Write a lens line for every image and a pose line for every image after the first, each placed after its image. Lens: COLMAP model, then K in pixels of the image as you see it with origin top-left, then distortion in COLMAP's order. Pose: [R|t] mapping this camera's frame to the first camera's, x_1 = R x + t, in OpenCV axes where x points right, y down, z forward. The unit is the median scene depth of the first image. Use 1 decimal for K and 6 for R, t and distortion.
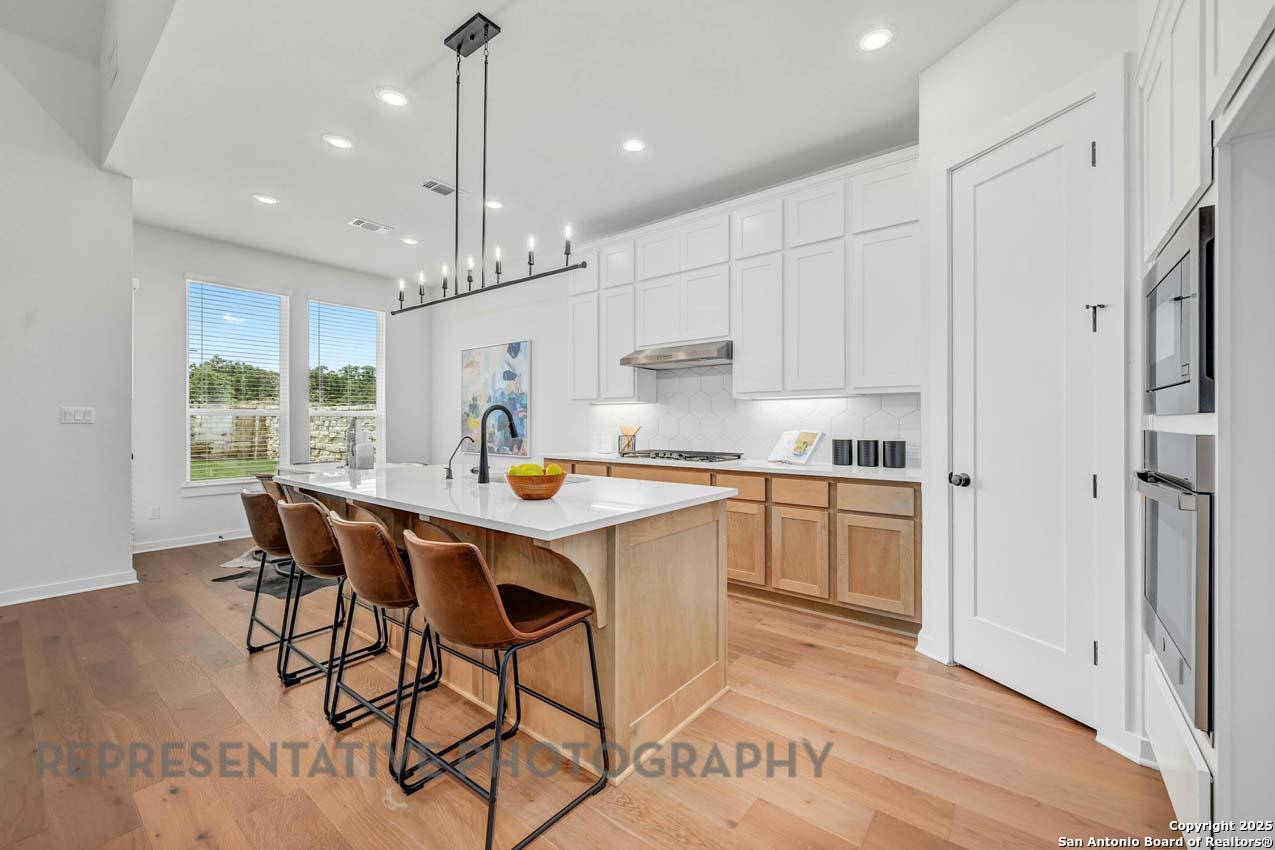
lens RADIAL K [[509.6, 0, 635.3], [0, 509.6, 419.9], [0, 0, 1]] dist [-0.007167, -0.000022]
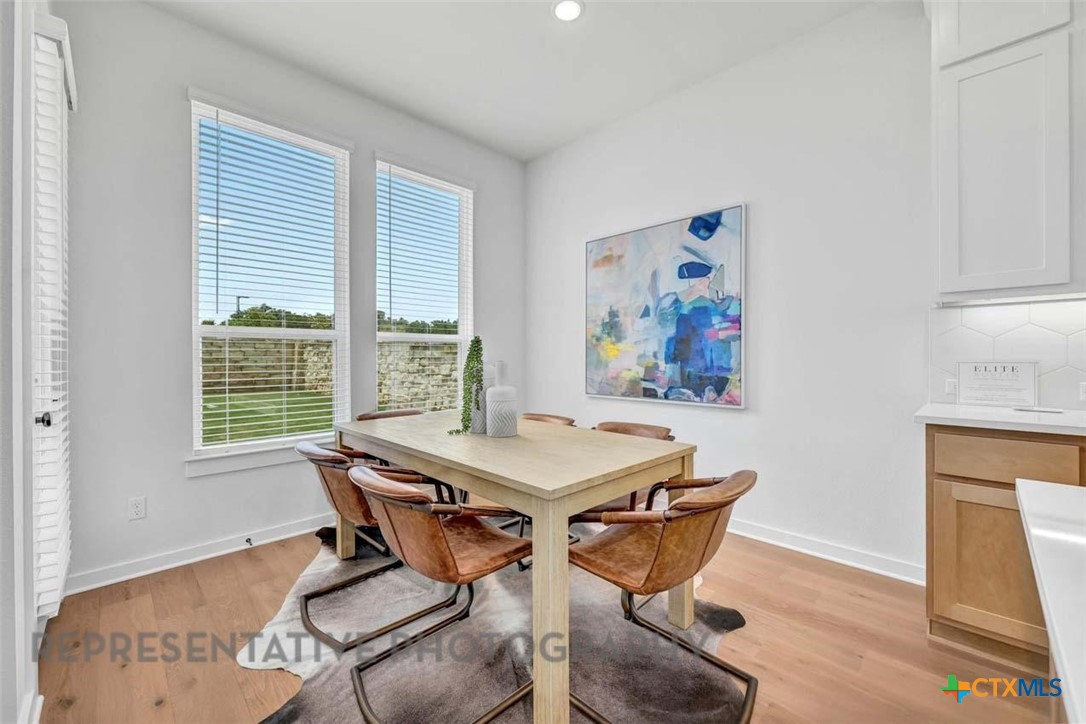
lens RADIAL K [[434.1, 0, 541.1], [0, 434.1, 357.7], [0, 0, 1]] dist [-0.007167, -0.000022]
pose [[0.992581, -0.002847, -0.121549, -0.633086], [0.003592, 0.999976, 0.005909, 0.021140], [0.121529, -0.006302, 0.992568, 0.820826]]
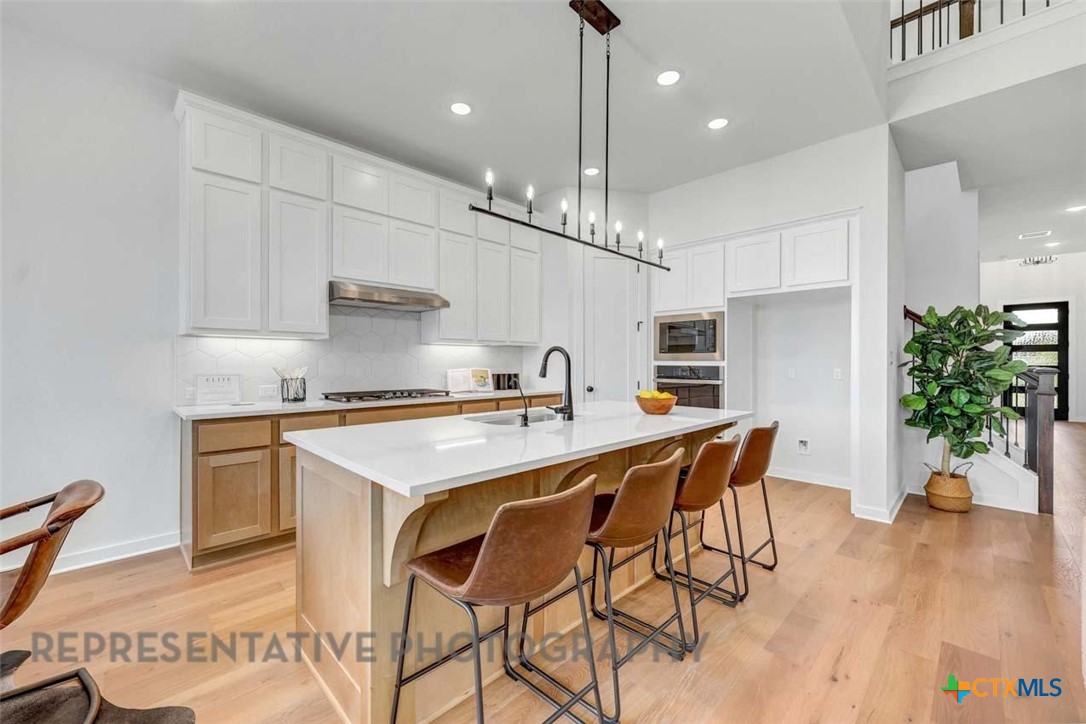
lens RADIAL K [[439.0, 0, 543.0], [0, 439.0, 362.0], [0, 0, 1]] dist [-0.000675, 0.000069]
pose [[0.117793, 0.002119, 0.993036, -0.908552], [-0.005317, 0.999985, -0.001503, 0.003552], [-0.993024, -0.005103, 0.117802, 0.707573]]
